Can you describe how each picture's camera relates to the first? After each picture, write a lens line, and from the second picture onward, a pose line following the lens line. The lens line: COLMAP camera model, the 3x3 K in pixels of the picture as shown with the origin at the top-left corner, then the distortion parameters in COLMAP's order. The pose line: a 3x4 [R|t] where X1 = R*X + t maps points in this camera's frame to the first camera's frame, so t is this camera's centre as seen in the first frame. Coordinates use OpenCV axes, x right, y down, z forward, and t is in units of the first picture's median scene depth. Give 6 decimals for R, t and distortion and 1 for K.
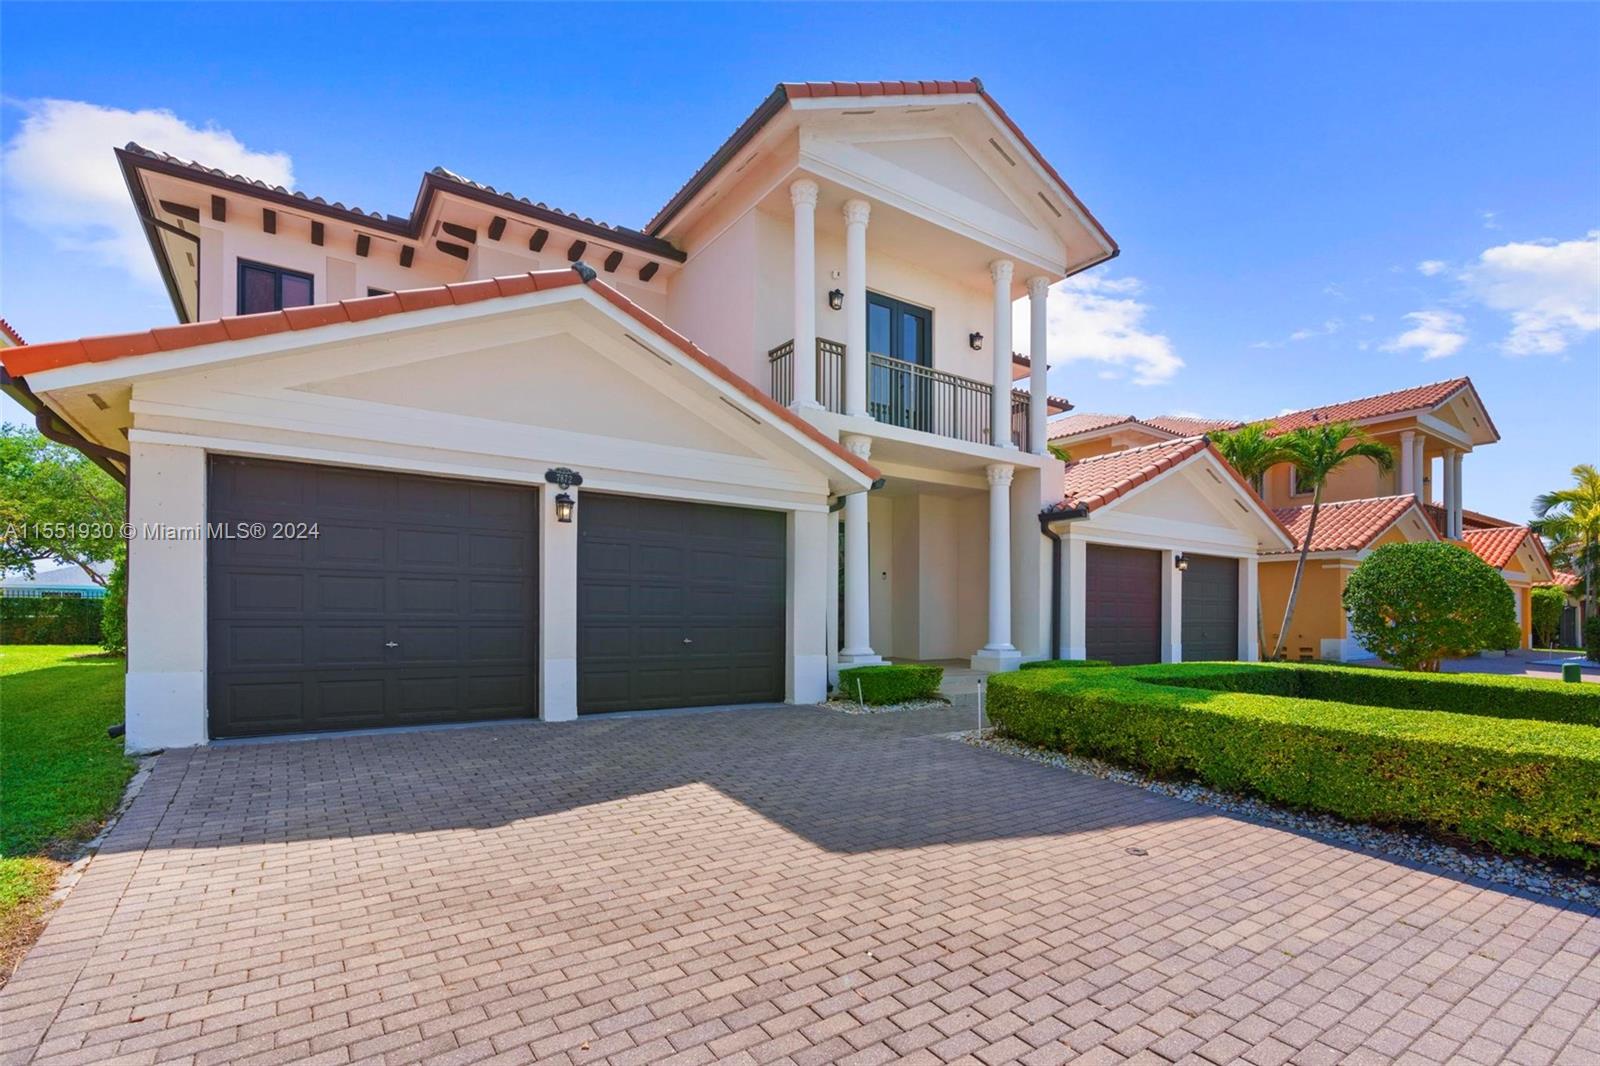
lens RADIAL K [[743.9, 0, 799.9], [0, 743.9, 623.2], [0, 0, 1]] dist [-0.002612, 0.000055]
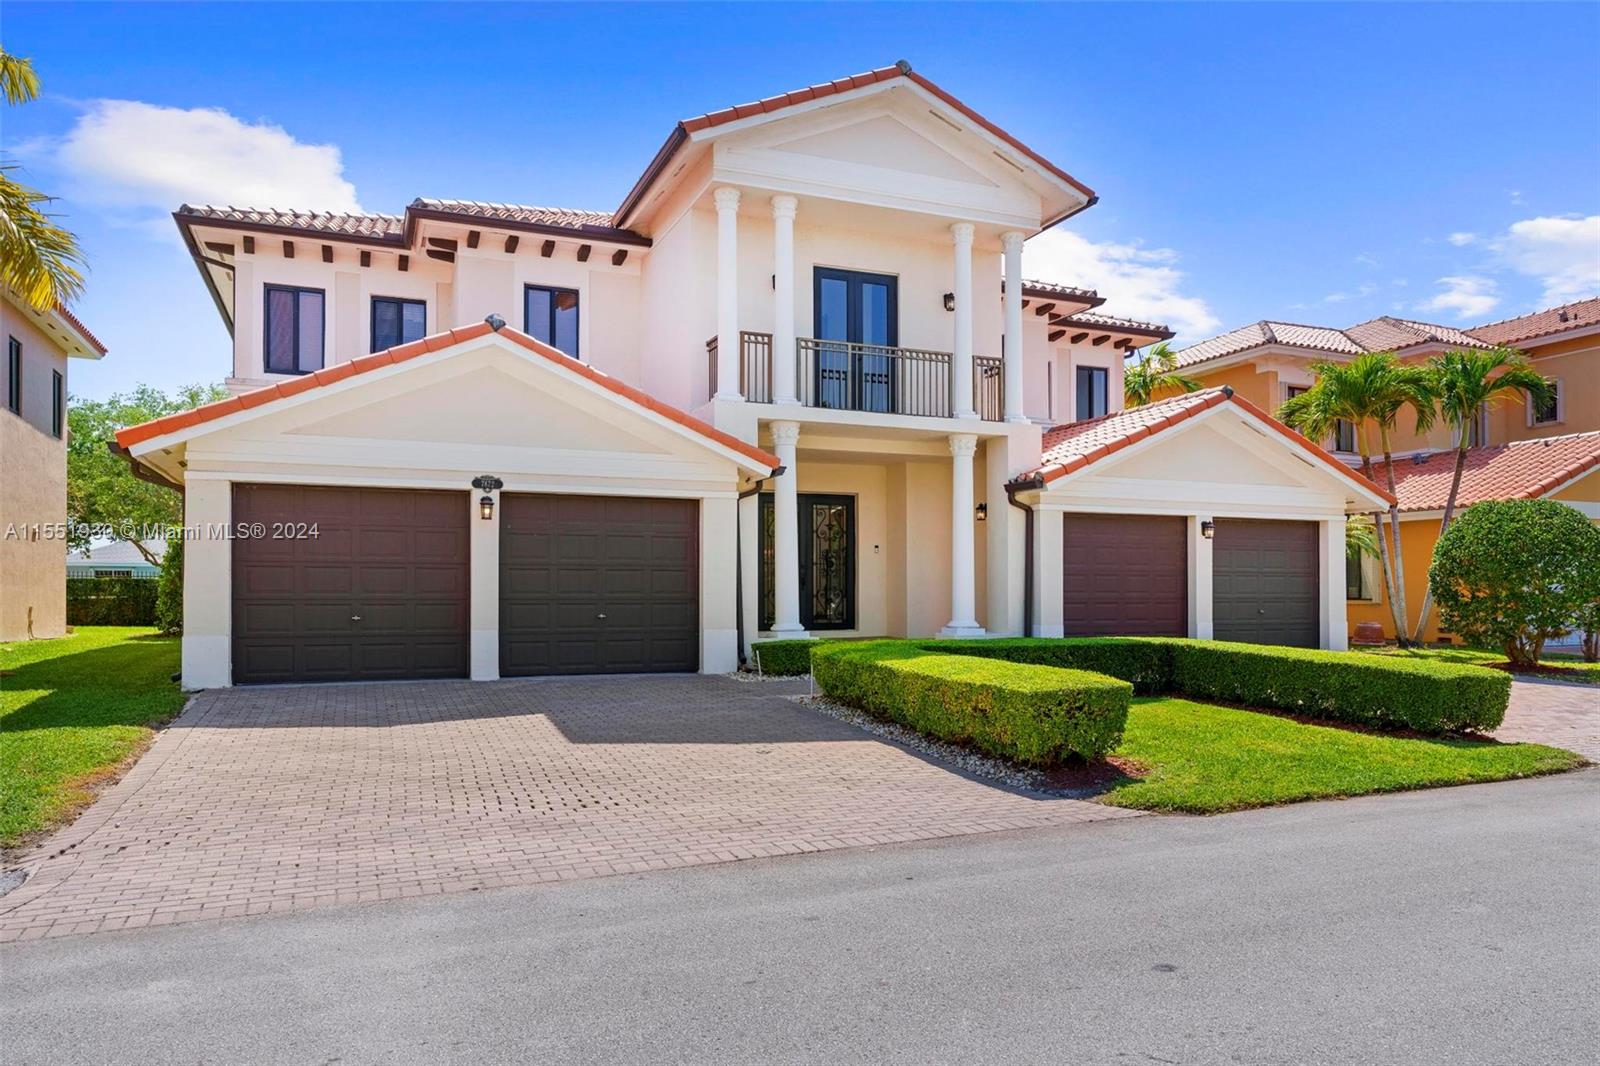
lens RADIAL K [[1075.0, 0, 799.6], [0, 1075.0, 589.3], [0, 0, 1]] dist [0.003784, -0.000086]
pose [[0.978074, -0.006824, -0.208144, 0.393389], [0.004337, 0.999914, -0.012403, 0.003407], [0.208211, 0.011229, 0.978019, -0.446505]]
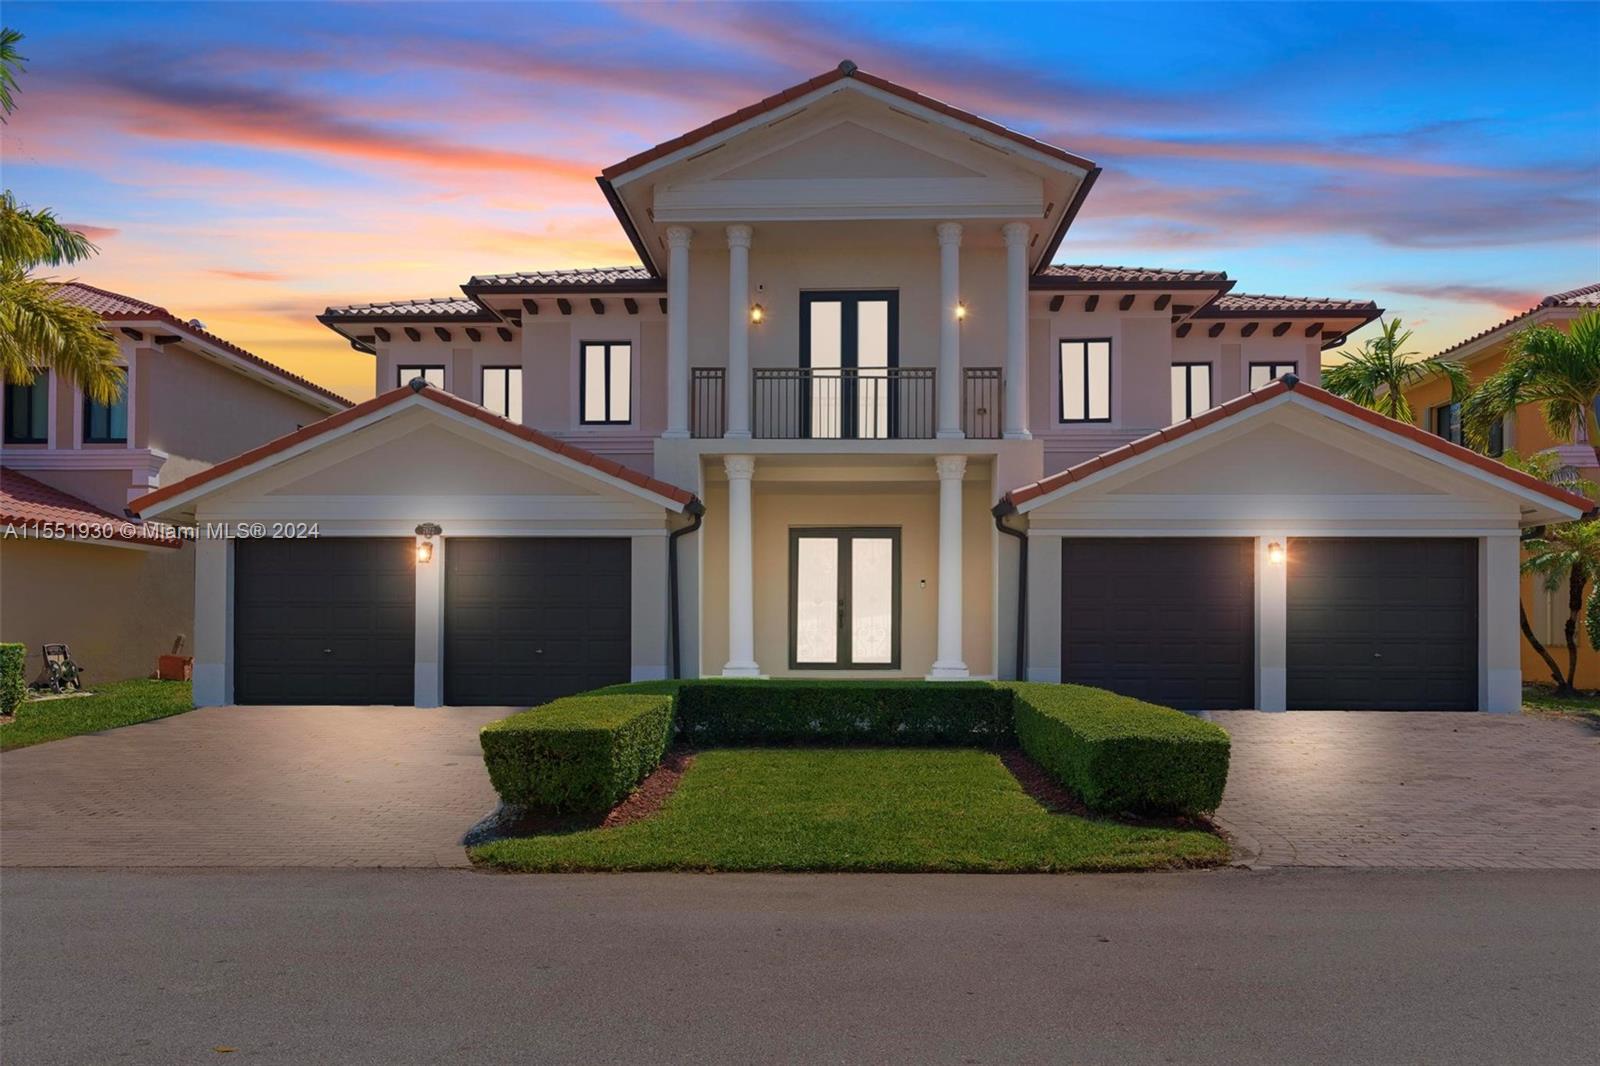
lens RADIAL K [[1085.0, 0, 800.3], [0, 1085.0, 632.7], [0, 0, 1]] dist [0.002091, -0.001368]
pose [[0.802777, -0.004774, -0.596260, 0.993576], [-0.002559, 0.999931, -0.011451, 0.009917], [0.596274, 0.010718, 0.802709, -0.134598]]
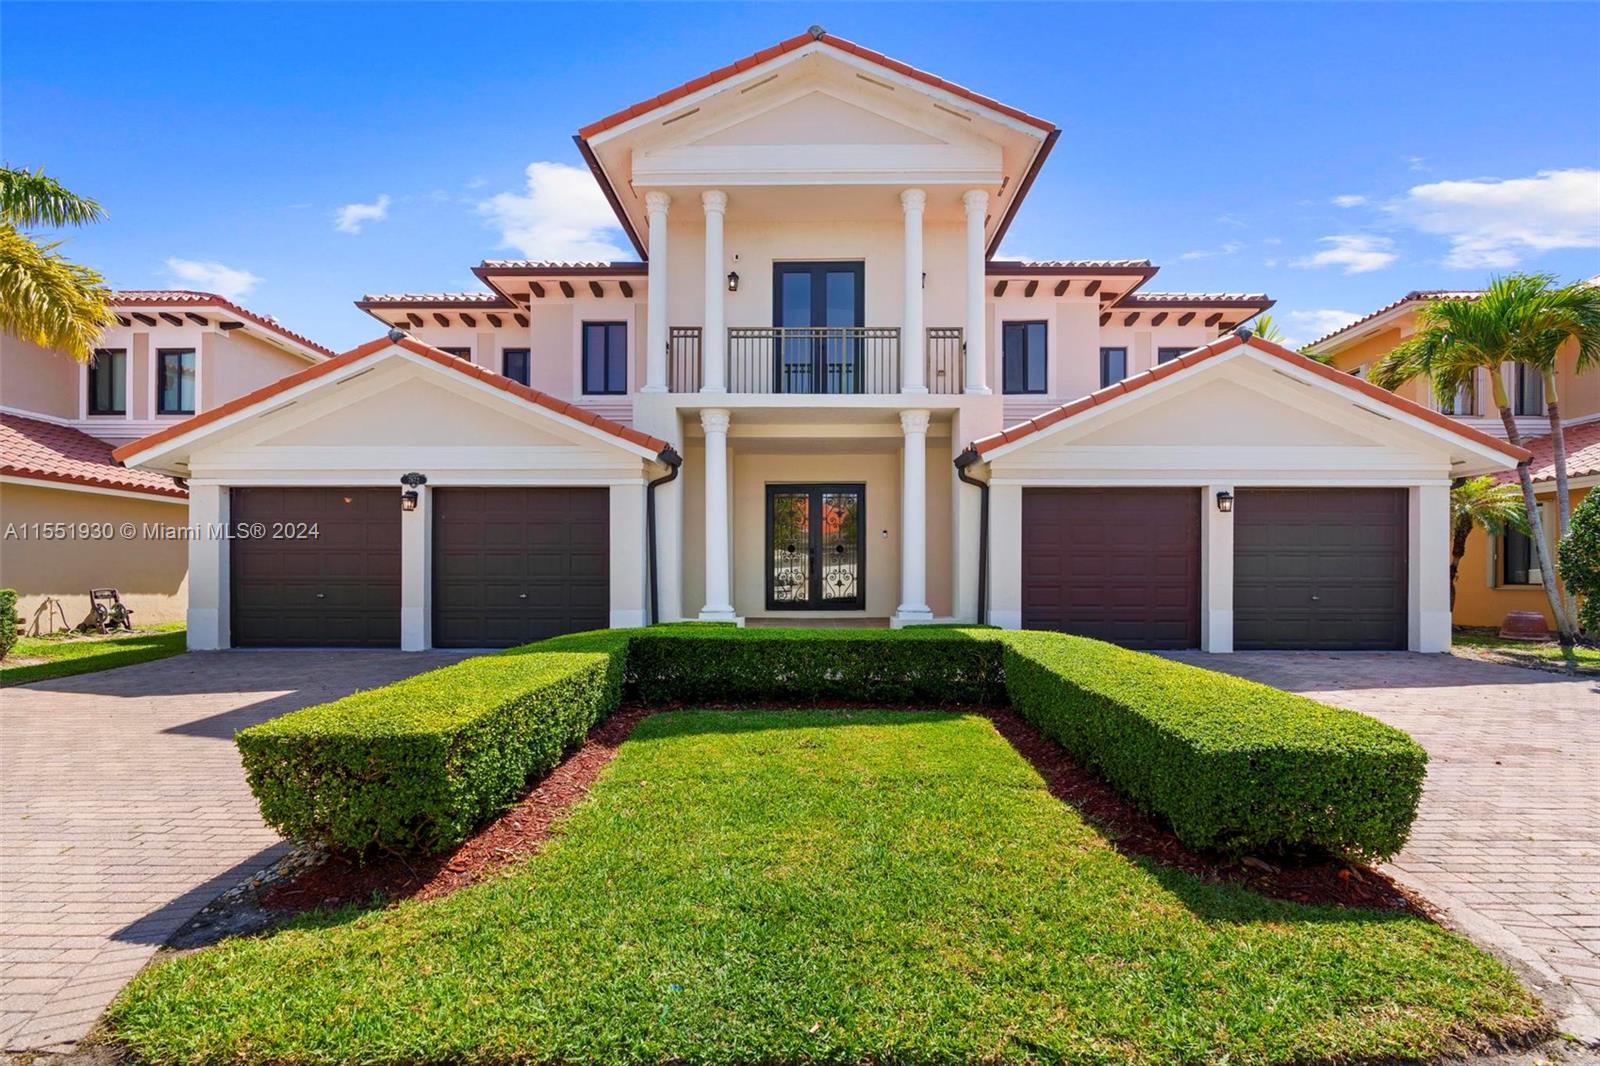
lens RADIAL K [[733.6, 0, 803.8], [0, 733.6, 582.9], [0, 0, 1]] dist [-0.006114, 0.000509]
pose [[0.816778, -0.001509, -0.576950, 0.766364], [-0.000869, 0.999992, -0.003846, 0.004327], [0.576952, 0.003643, 0.816770, 0.202443]]
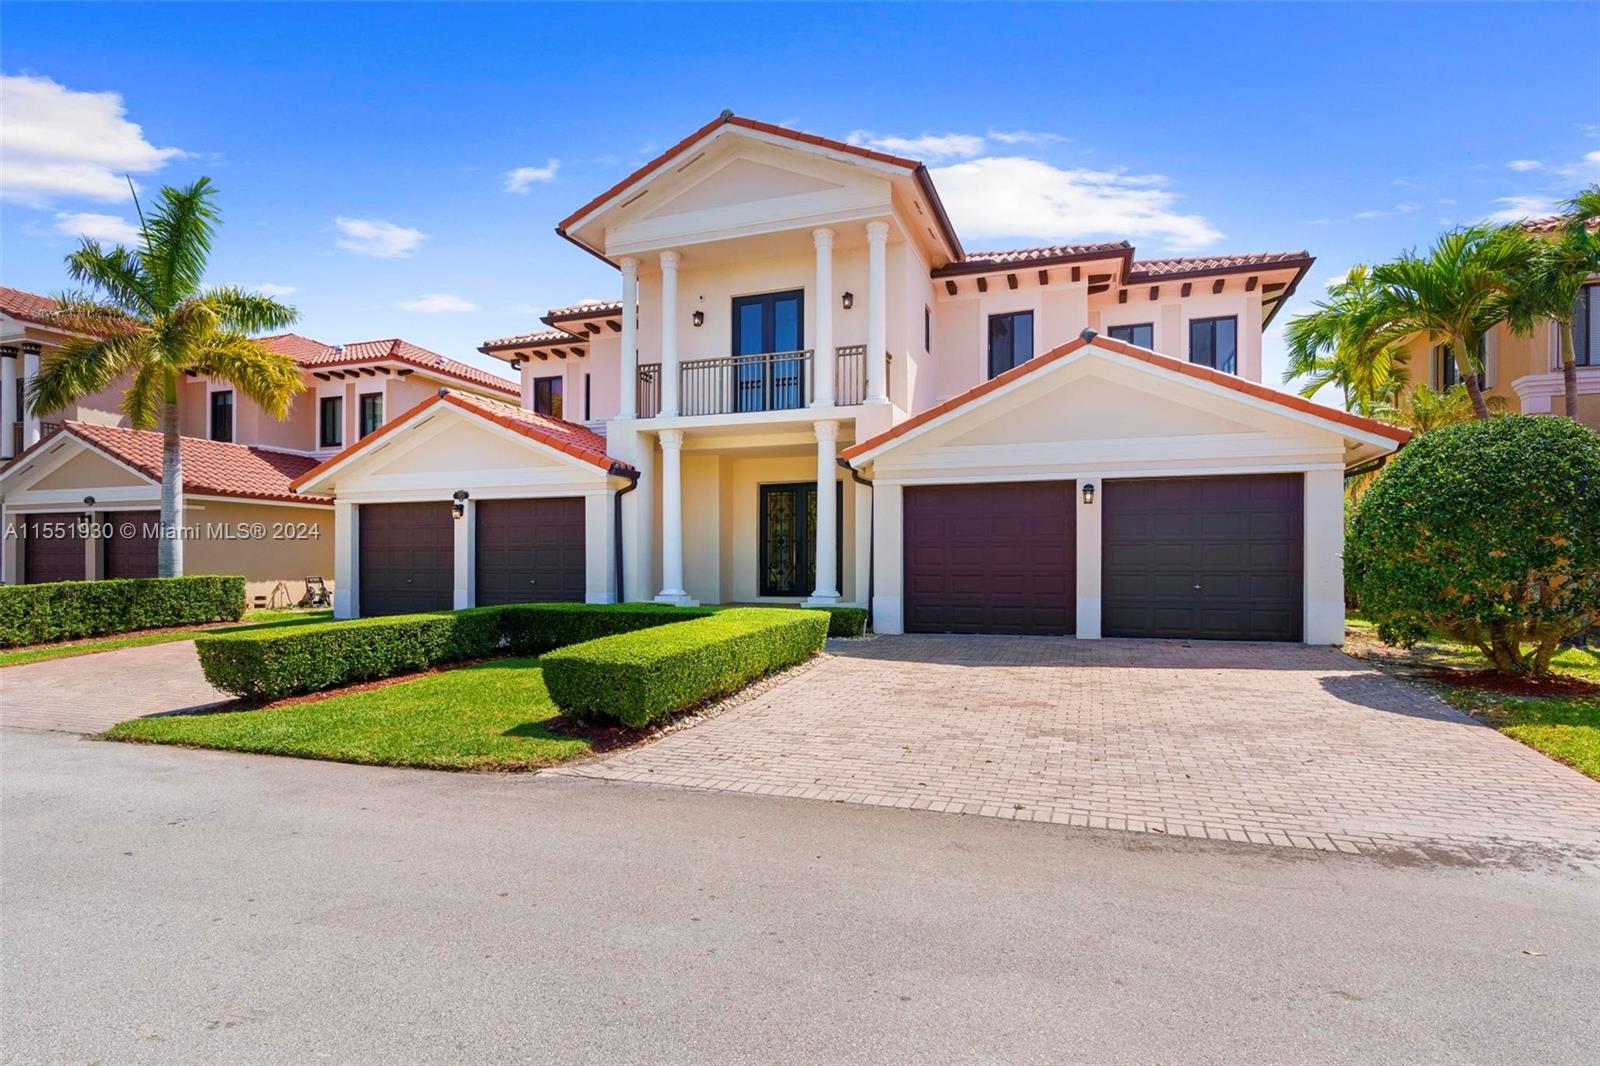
lens RADIAL K [[833.3, 0, 800.3], [0, 833.3, 570.8], [0, 0, 1]] dist [-0.003709, -0.000310]
pose [[0.582190, -0.003359, -0.813046, 1.356342], [-0.002875, 0.999977, -0.006190, 0.006658], [0.813048, 0.005941, 0.582167, 0.322547]]
